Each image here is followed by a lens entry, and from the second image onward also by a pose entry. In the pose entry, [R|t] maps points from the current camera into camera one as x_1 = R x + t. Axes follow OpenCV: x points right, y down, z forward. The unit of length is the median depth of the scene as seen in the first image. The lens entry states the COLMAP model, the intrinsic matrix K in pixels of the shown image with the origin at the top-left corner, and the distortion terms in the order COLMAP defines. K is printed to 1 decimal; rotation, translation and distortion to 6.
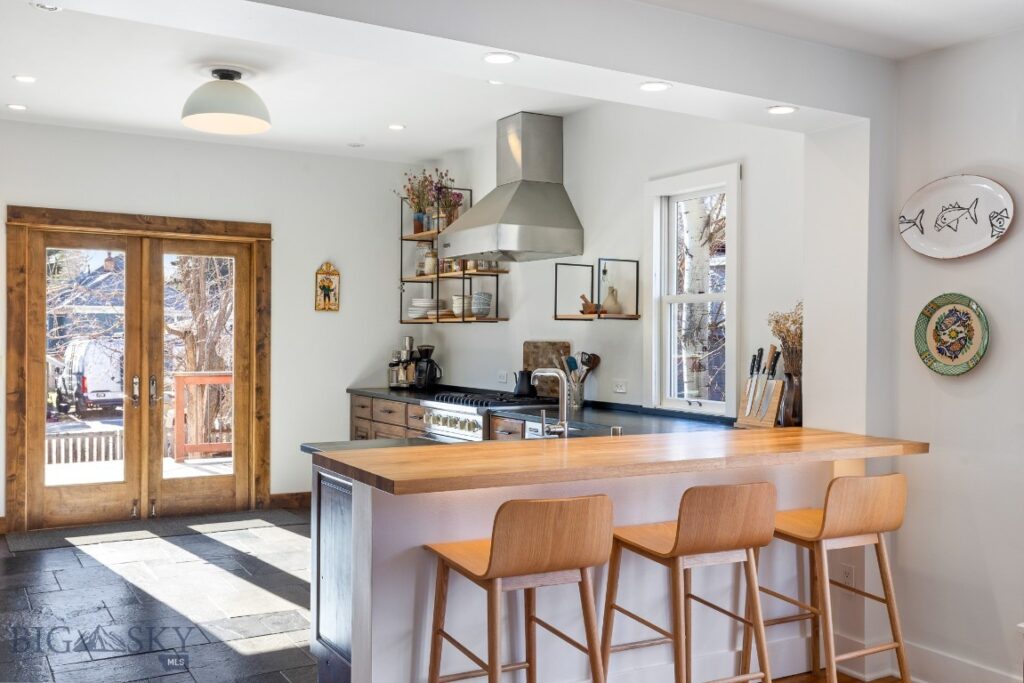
lens RADIAL K [[977.6, 0, 512.0], [0, 977.6, 341.5], [0, 0, 1]] dist [0.001440, -0.008172]
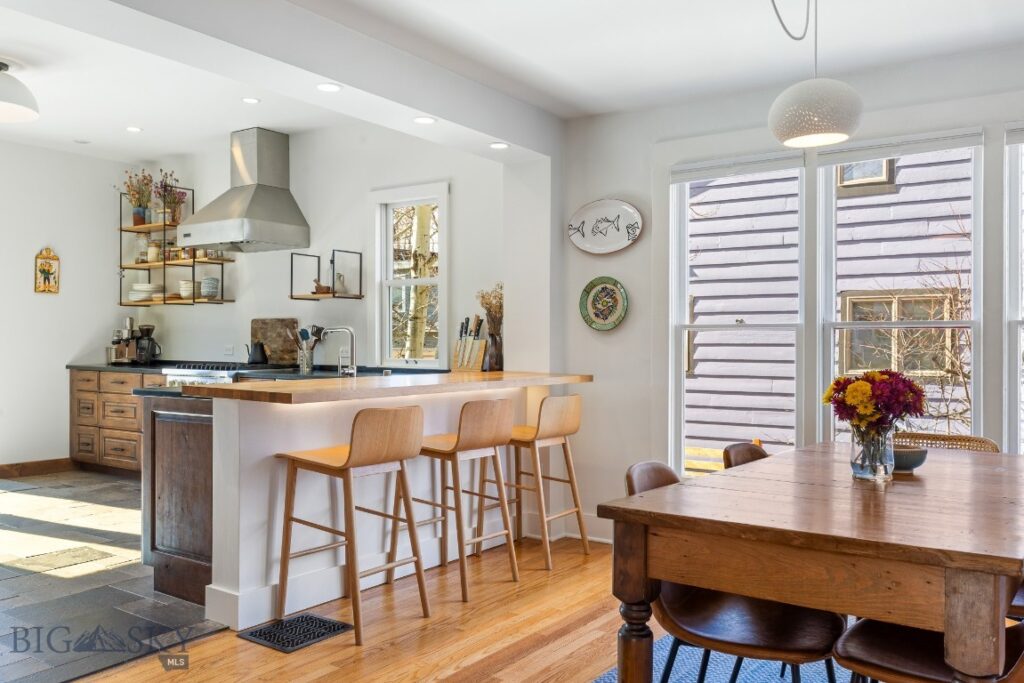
lens RADIAL K [[859.9, 0, 512.0], [0, 859.9, 341.5], [0, 0, 1]] dist [-0.001770, 0.002993]
pose [[0.901877, -0.004480, 0.431970, -0.169819], [0.006989, 0.999967, -0.004220, 0.037174], [-0.431937, 0.006825, 0.901878, -0.094057]]
